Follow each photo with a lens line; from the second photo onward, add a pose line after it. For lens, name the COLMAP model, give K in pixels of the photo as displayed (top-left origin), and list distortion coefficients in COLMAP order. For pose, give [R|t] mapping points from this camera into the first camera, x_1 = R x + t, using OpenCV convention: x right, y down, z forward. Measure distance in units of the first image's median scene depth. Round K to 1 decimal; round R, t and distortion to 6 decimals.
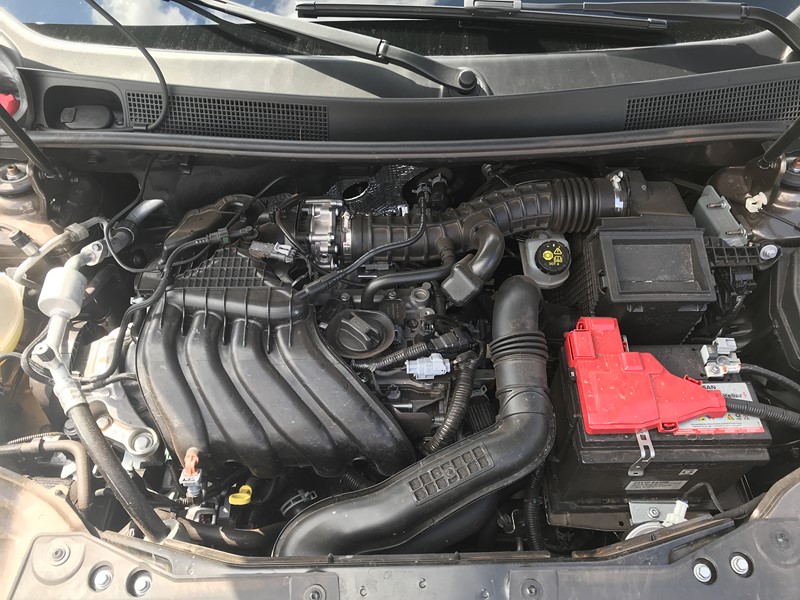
lens RADIAL K [[647.2, 0, 400.6], [0, 647.2, 300.1], [0, 0, 1]] dist [0.005542, 0.005870]
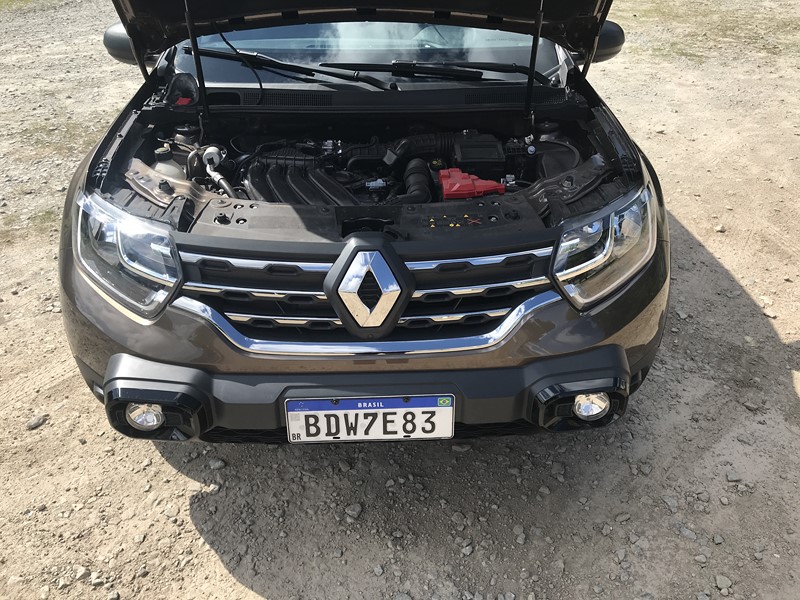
lens RADIAL K [[647.2, 0, 399.6], [0, 647.2, 299.9], [0, 0, 1]] dist [0.005542, 0.005870]
pose [[0.999582, -0.010822, 0.026811, 0.058300], [0.019554, 0.936100, -0.351189, 1.212560], [-0.021298, 0.351567, 0.935921, -0.905392]]
